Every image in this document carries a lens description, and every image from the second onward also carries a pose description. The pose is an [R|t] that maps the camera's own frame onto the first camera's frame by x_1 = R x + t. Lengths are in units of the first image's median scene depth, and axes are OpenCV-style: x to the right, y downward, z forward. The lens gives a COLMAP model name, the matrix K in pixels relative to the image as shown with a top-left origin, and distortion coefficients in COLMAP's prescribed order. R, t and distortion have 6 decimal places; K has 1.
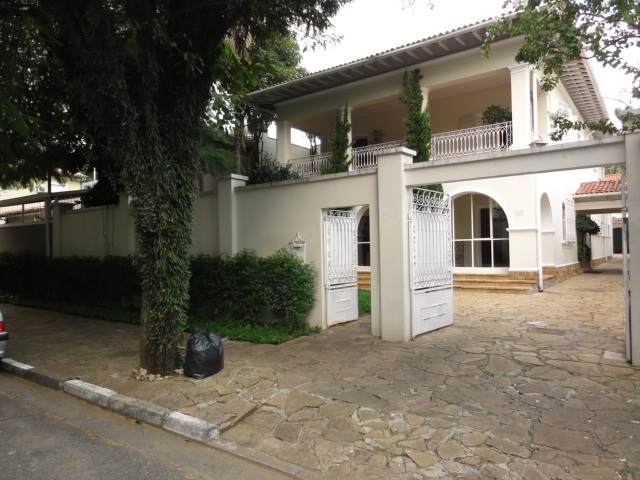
lens RADIAL K [[458.0, 0, 326.5], [0, 458.0, 236.5], [0, 0, 1]] dist [0.030076, 0.005058]
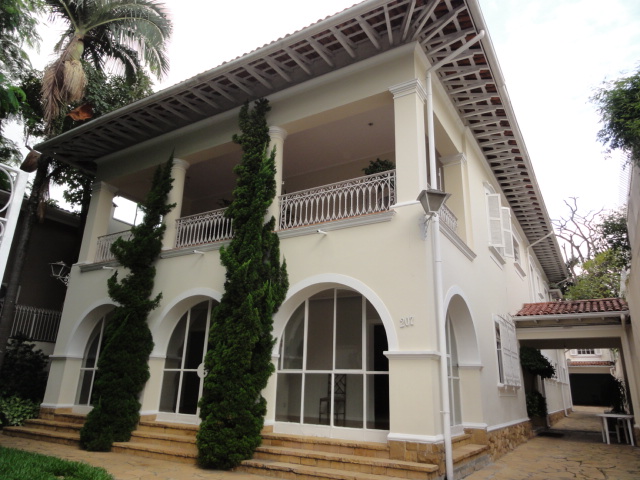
lens RADIAL K [[458.0, 0, 318.0], [0, 458.0, 244.9], [0, 0, 1]] dist [0.030076, 0.005058]
pose [[0.995871, 0.067007, 0.061241, 0.232441], [-0.048483, 0.962966, -0.265229, 0.006718], [-0.076746, 0.261164, 0.962239, 0.395233]]
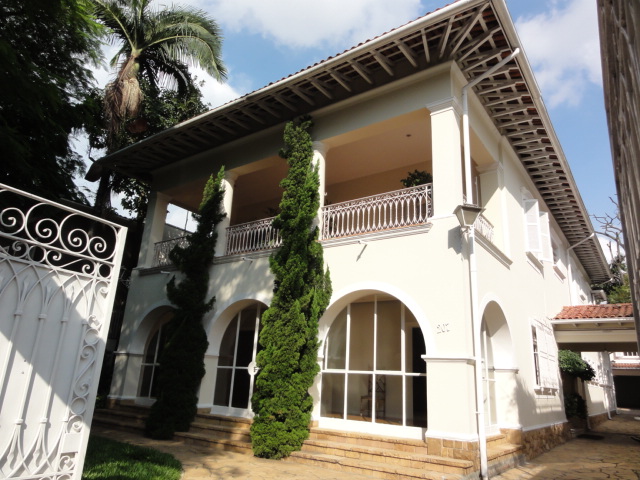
lens RADIAL K [[458.0, 0, 322.6], [0, 458.0, 244.4], [0, 0, 1]] dist [0.030076, 0.005058]
pose [[0.997894, 0.064310, -0.008492, 0.223520], [-0.064356, 0.965073, -0.253952, 0.002118], [-0.008136, 0.253964, 0.967180, 0.352789]]
